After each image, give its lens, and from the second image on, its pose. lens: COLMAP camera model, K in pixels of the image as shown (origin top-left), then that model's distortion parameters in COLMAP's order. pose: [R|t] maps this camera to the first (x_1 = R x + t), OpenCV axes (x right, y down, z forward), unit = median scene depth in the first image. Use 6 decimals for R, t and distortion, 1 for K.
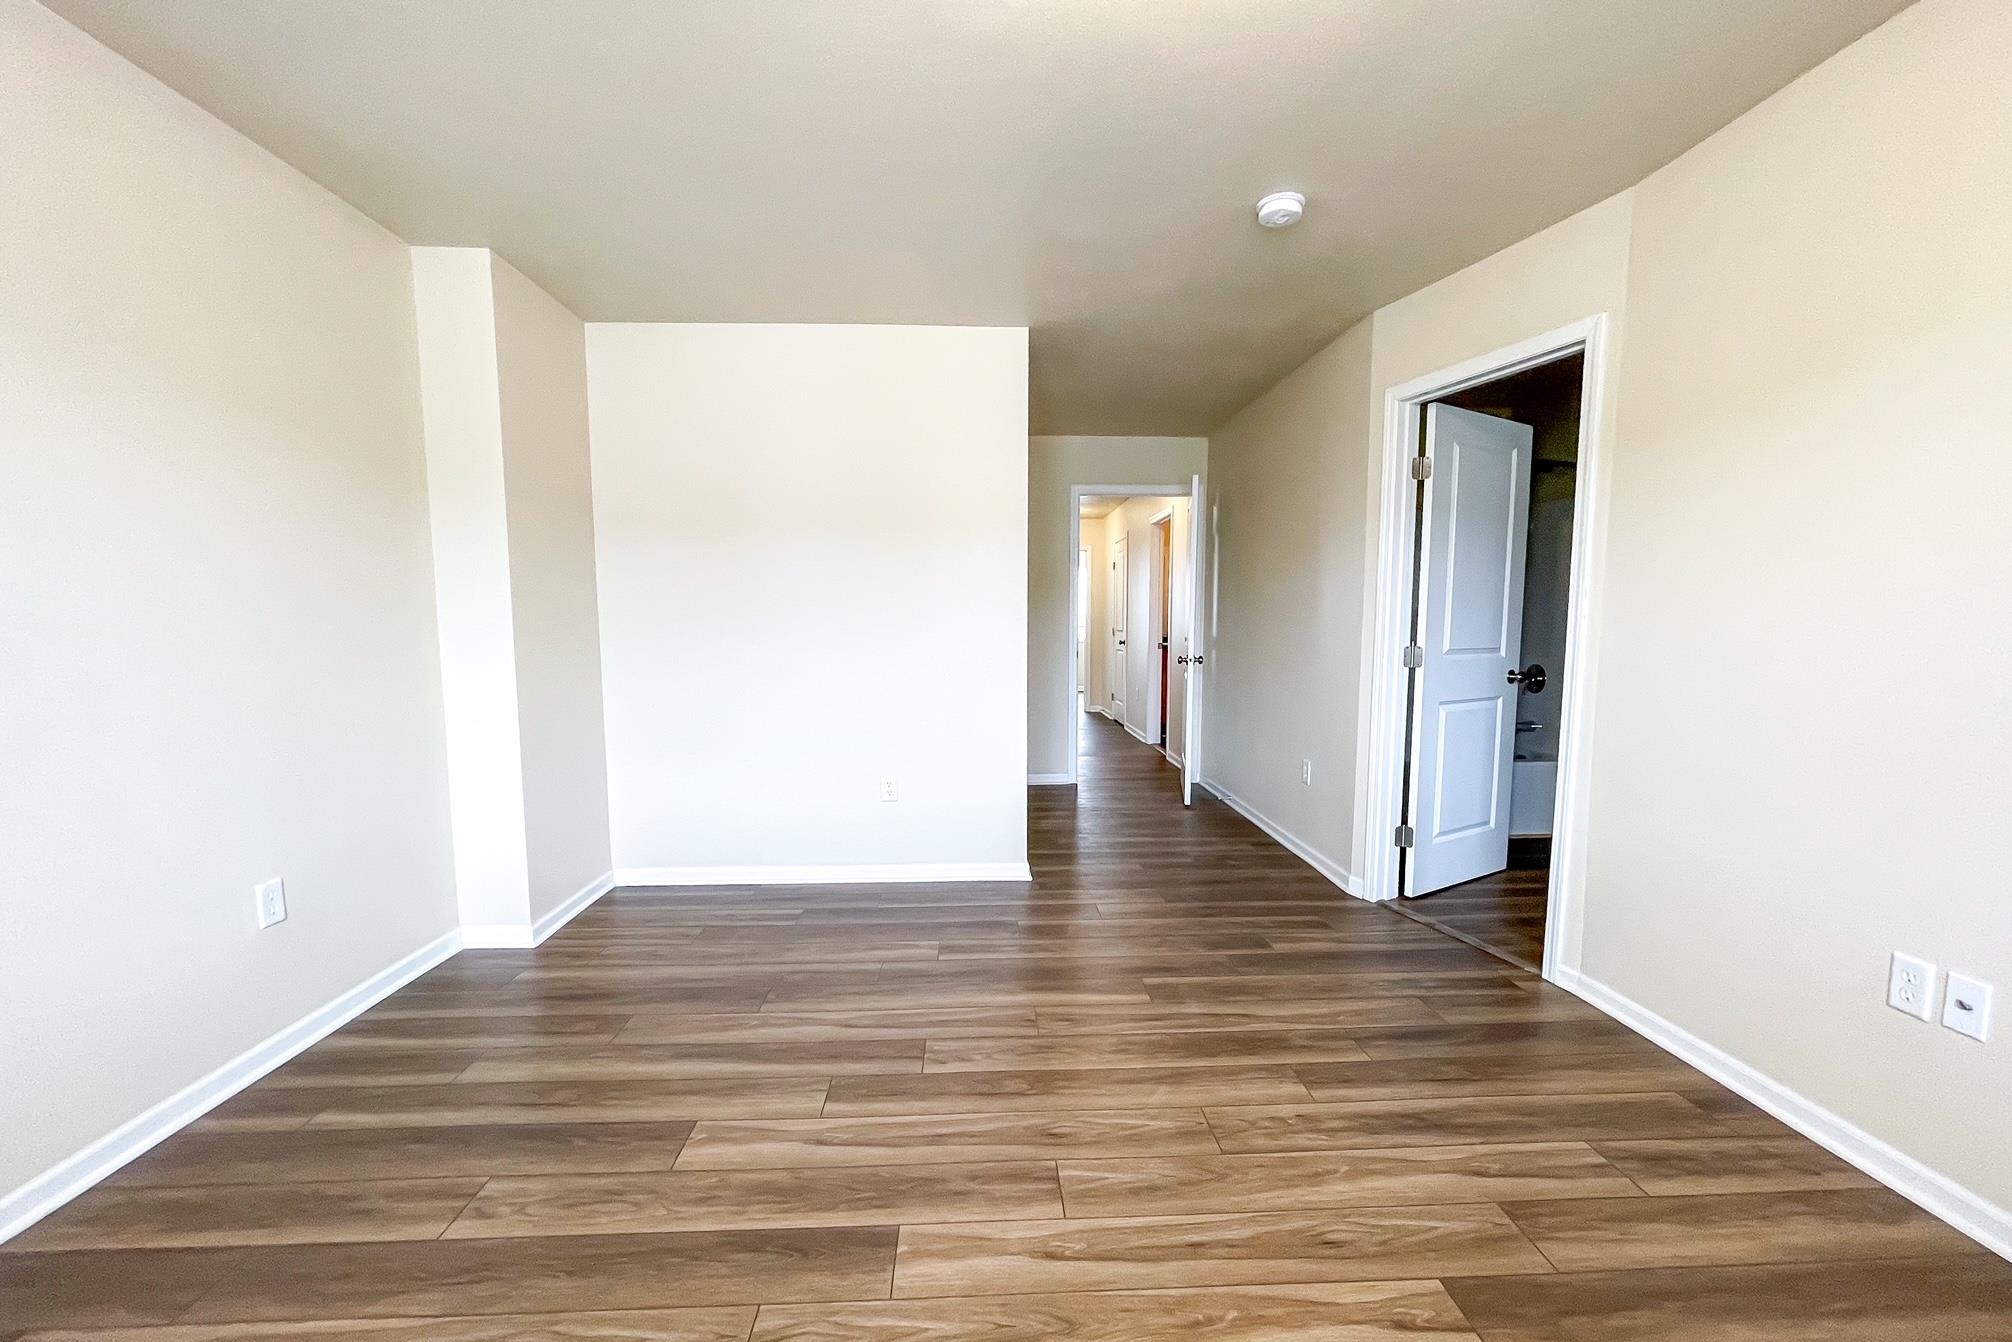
lens RADIAL K [[813.3, 0, 1006.7], [0, 813.3, 687.7], [0, 0, 1]] dist [0.000589, 0.000320]
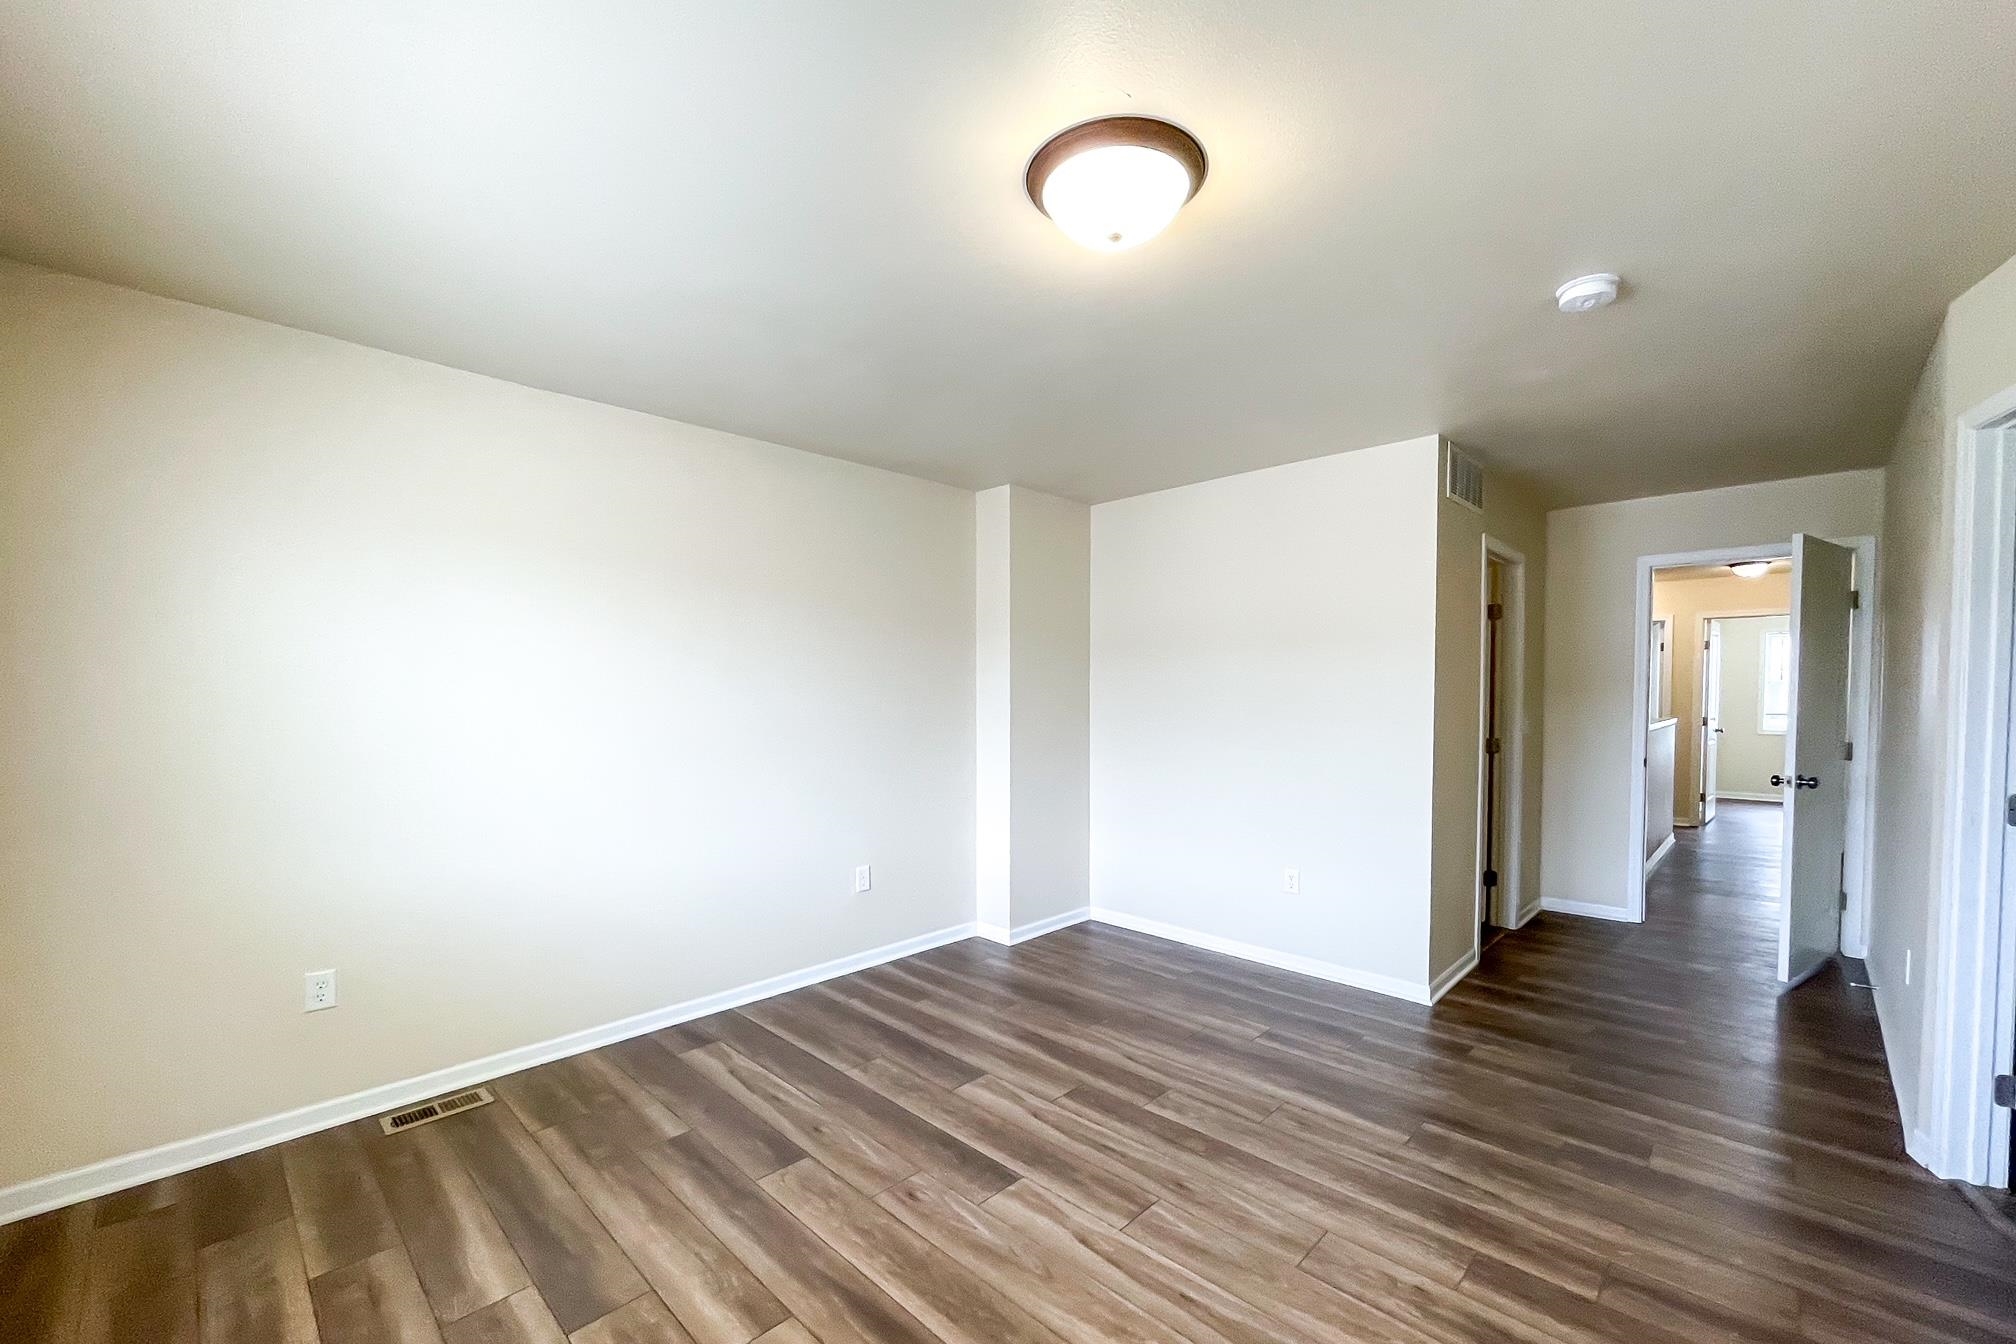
lens RADIAL K [[814.9, 0, 1012.3], [0, 814.9, 671.6], [0, 0, 1]] dist [0.000589, 0.000320]
pose [[0.685783, -0.017534, -0.727595, 0.635157], [-0.062341, 0.994620, -0.082728, -0.060788], [0.725132, 0.102093, 0.681000, -0.040188]]
